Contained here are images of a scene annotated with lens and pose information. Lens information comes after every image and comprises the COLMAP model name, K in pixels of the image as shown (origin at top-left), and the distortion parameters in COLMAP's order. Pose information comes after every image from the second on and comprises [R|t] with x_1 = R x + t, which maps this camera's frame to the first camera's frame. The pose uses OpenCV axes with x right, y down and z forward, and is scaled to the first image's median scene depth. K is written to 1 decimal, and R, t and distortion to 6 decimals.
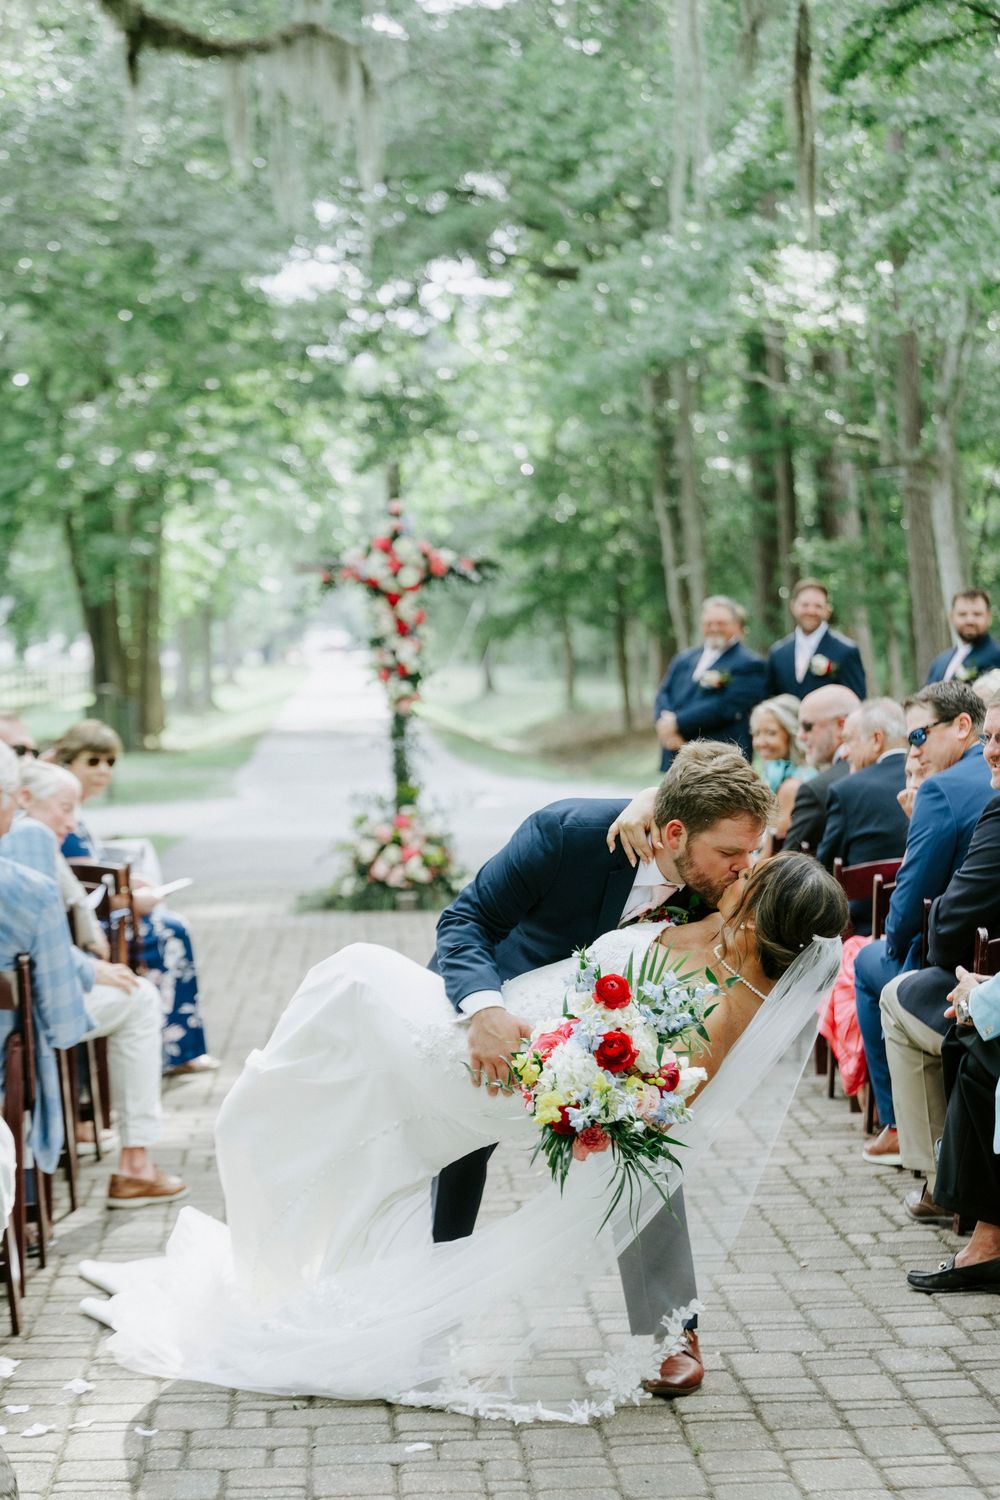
lens RADIAL K [[3680.9, 0, 501.3], [0, 3680.9, 747.7], [0, 0, 1]] dist [0.855486, 0.000000]
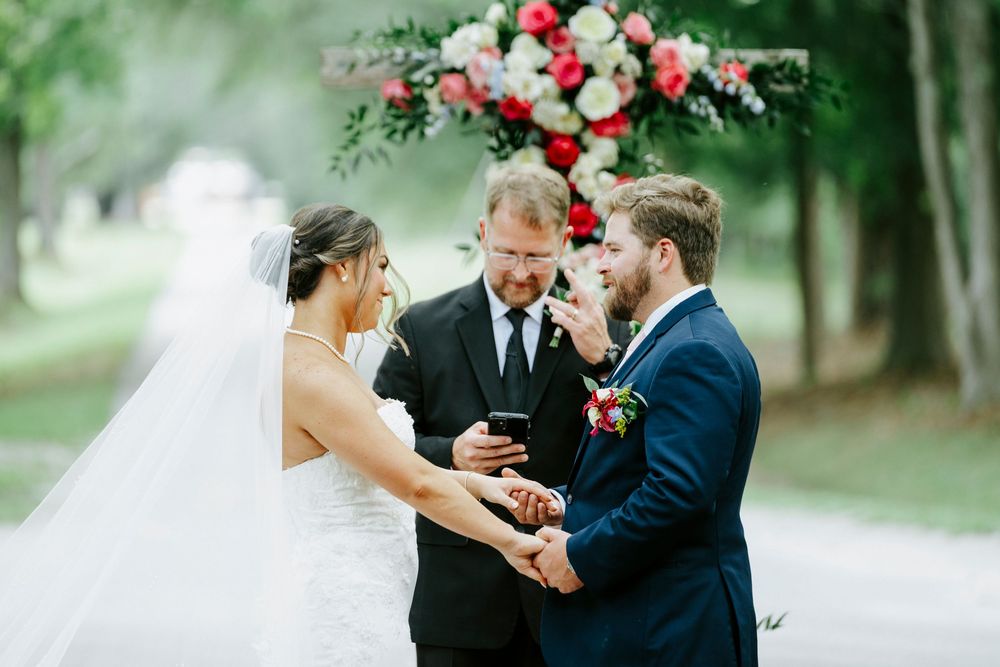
lens RADIAL K [[5670.9, 0, 500.6], [0, 5670.9, 326.2], [0, 0, 1]] dist [-1.687503, 0.000000]
pose [[0.999743, 0.018633, 0.012892, -0.043953], [-0.018597, 0.999823, -0.002900, -0.018190], [-0.012943, 0.002660, 0.999913, 0.353922]]
